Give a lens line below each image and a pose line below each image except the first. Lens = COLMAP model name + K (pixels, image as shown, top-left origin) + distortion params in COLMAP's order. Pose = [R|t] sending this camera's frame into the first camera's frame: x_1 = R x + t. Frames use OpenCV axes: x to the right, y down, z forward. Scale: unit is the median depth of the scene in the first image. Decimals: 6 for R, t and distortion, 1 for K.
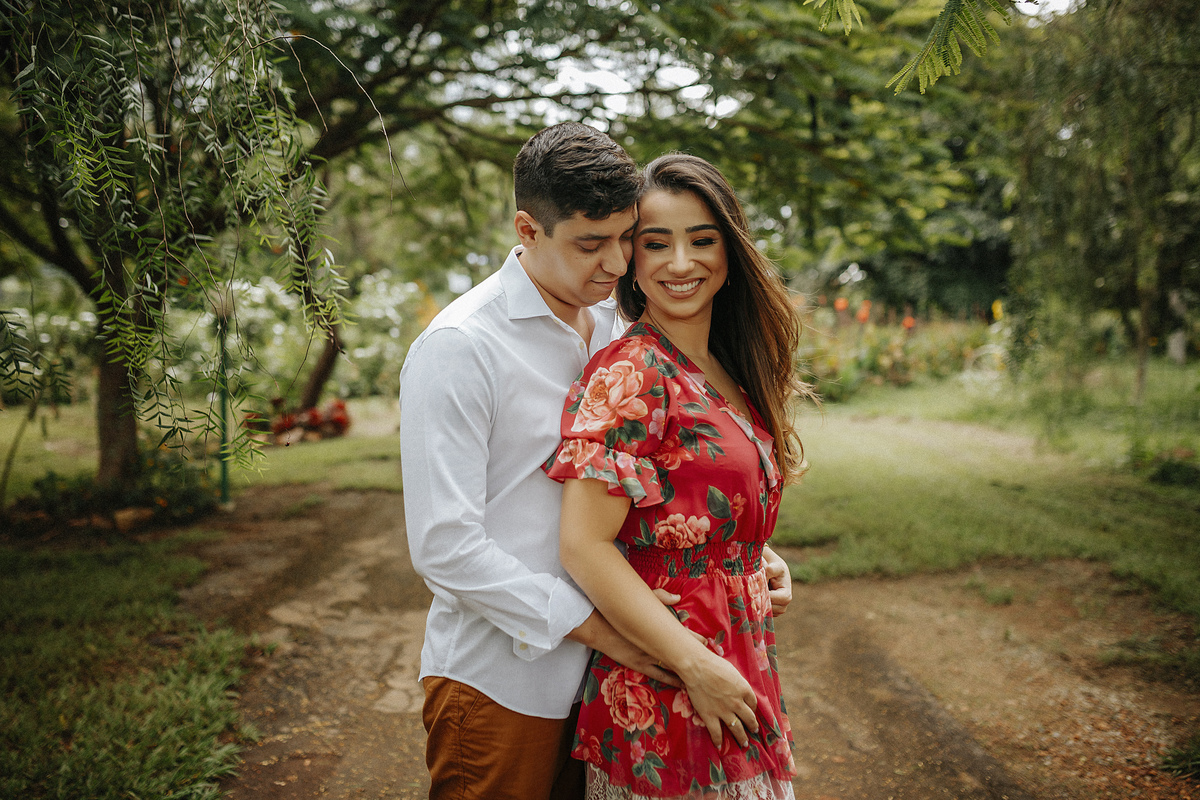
lens RADIAL K [[1138.3, 0, 600.0], [0, 1138.3, 400.0], [0, 0, 1]] dist [-0.074094, 0.112783]
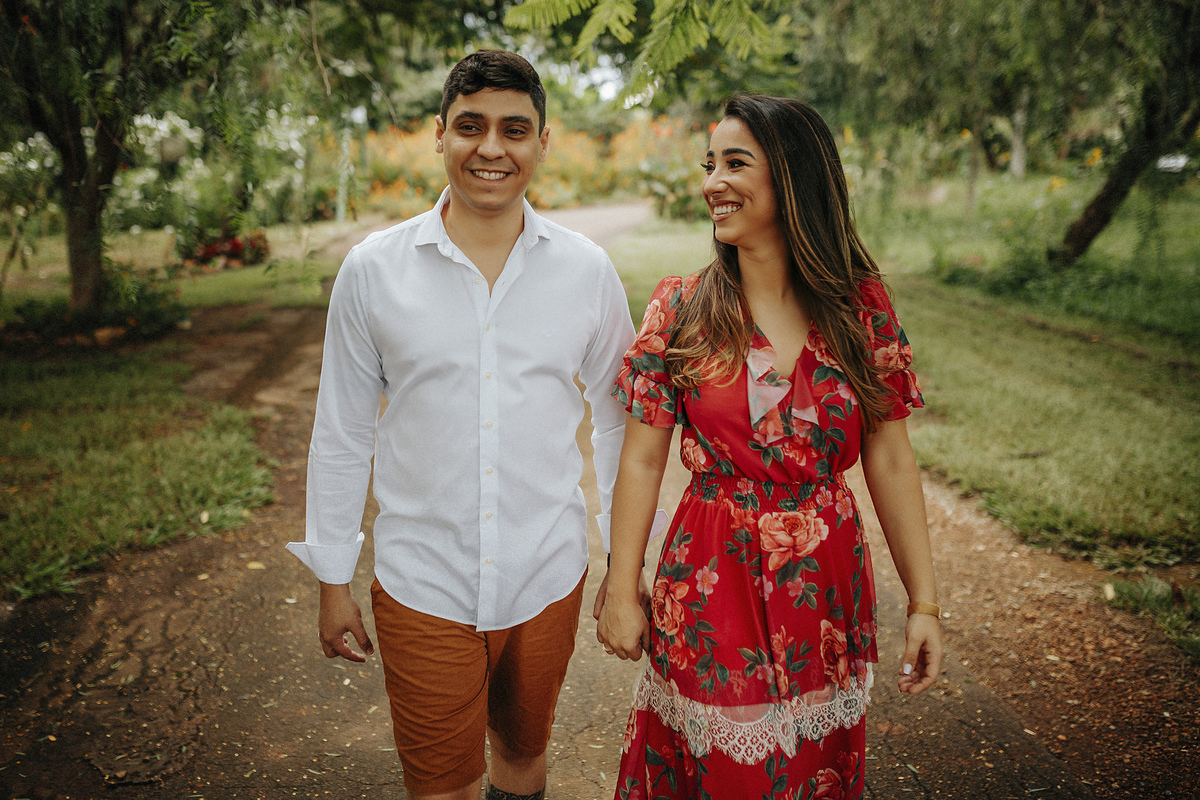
lens RADIAL K [[1138.3, 0, 600.0], [0, 1138.3, 400.0], [0, 0, 1]] dist [-0.074094, 0.112783]
pose [[0.995301, -0.036168, 0.089826, -0.006315], [0.021514, 0.987036, 0.159052, -0.006157], [-0.094414, -0.156372, 0.983175, -0.210346]]
